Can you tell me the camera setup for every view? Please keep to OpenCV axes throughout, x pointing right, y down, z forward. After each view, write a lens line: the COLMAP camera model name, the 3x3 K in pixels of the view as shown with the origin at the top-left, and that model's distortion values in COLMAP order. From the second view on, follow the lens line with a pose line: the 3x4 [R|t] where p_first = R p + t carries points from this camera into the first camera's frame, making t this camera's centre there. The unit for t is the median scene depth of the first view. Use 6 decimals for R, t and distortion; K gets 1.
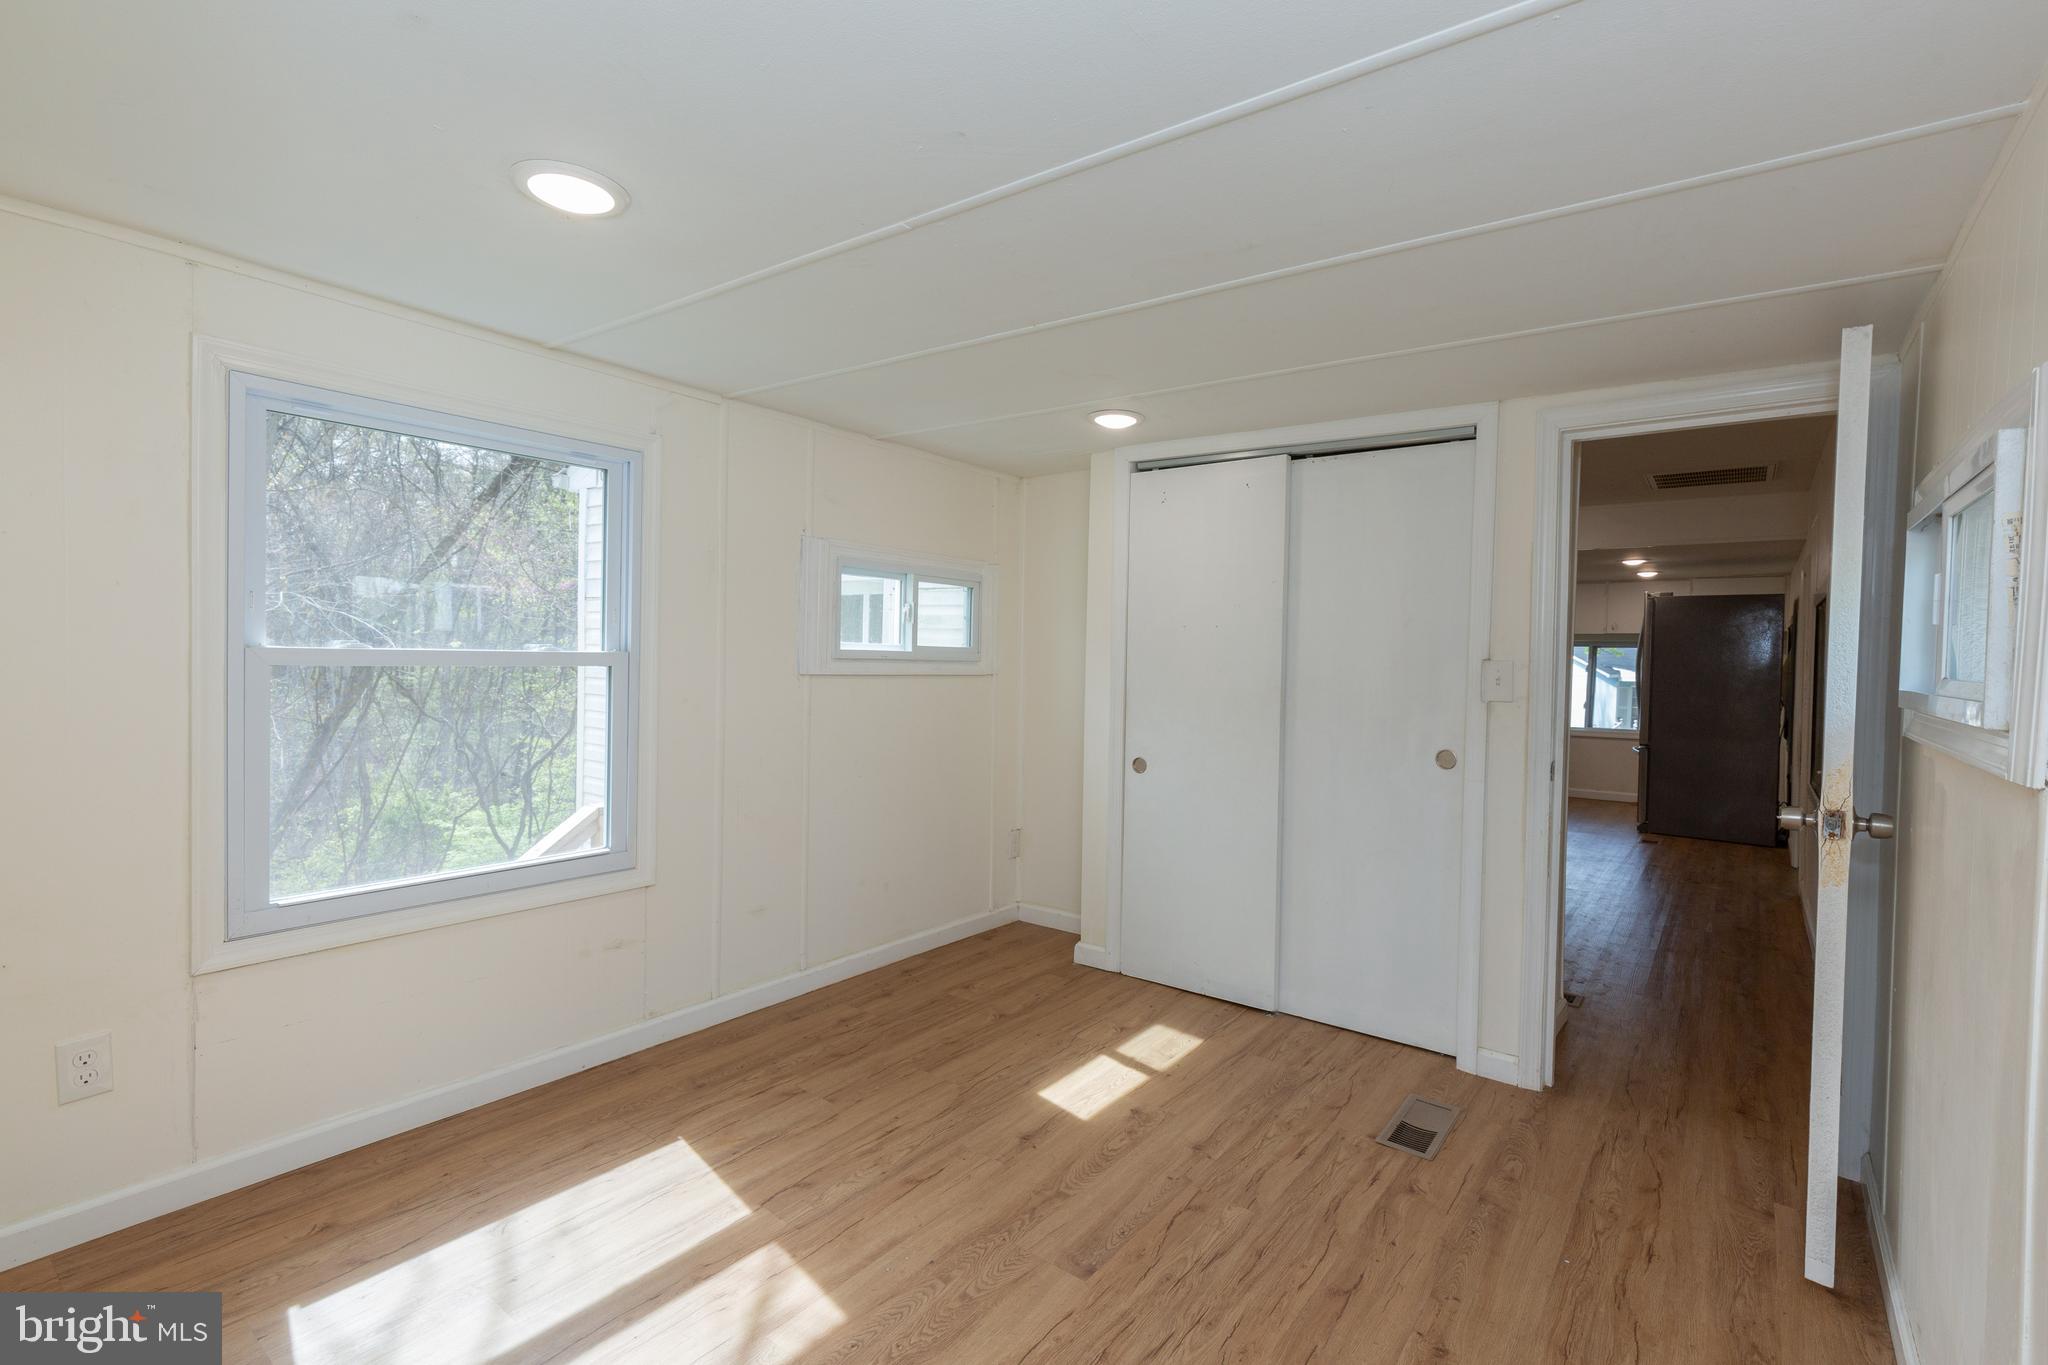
lens RADIAL K [[948.3, 0, 1029.0], [0, 948.3, 680.1], [0, 0, 1]] dist [0.005531, 0.000695]
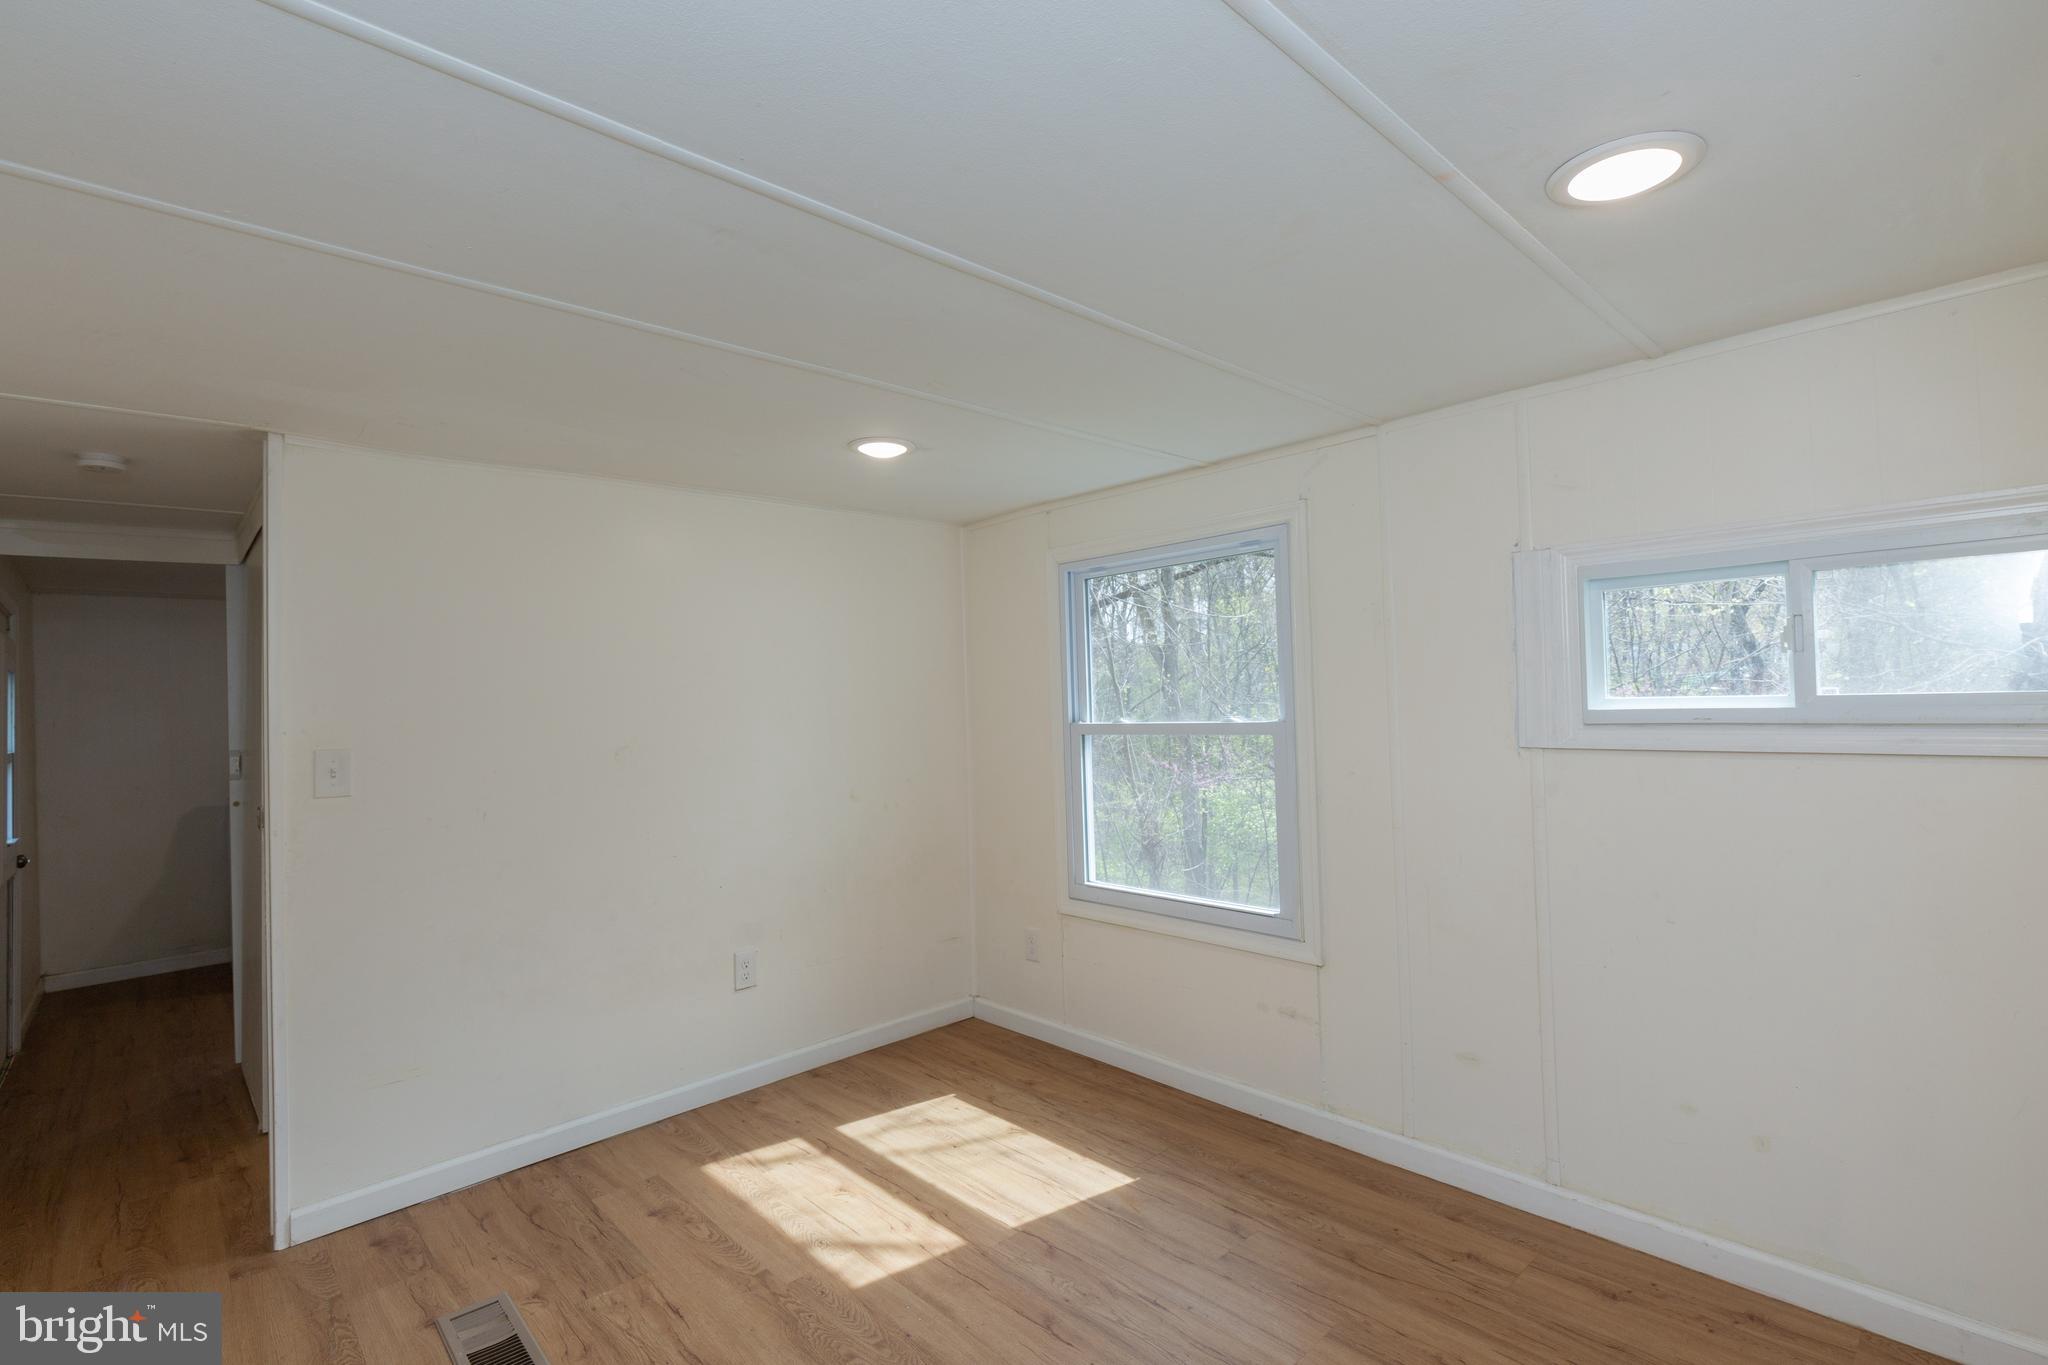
lens RADIAL K [[948.3, 0, 1029.0], [0, 948.3, 680.1], [0, 0, 1]] dist [0.005531, 0.000695]
pose [[-0.174670, -0.048422, -0.983436, 0.789962], [-0.009716, 0.998826, -0.047454, -0.030692], [0.984579, 0.001266, -0.174936, 1.143090]]
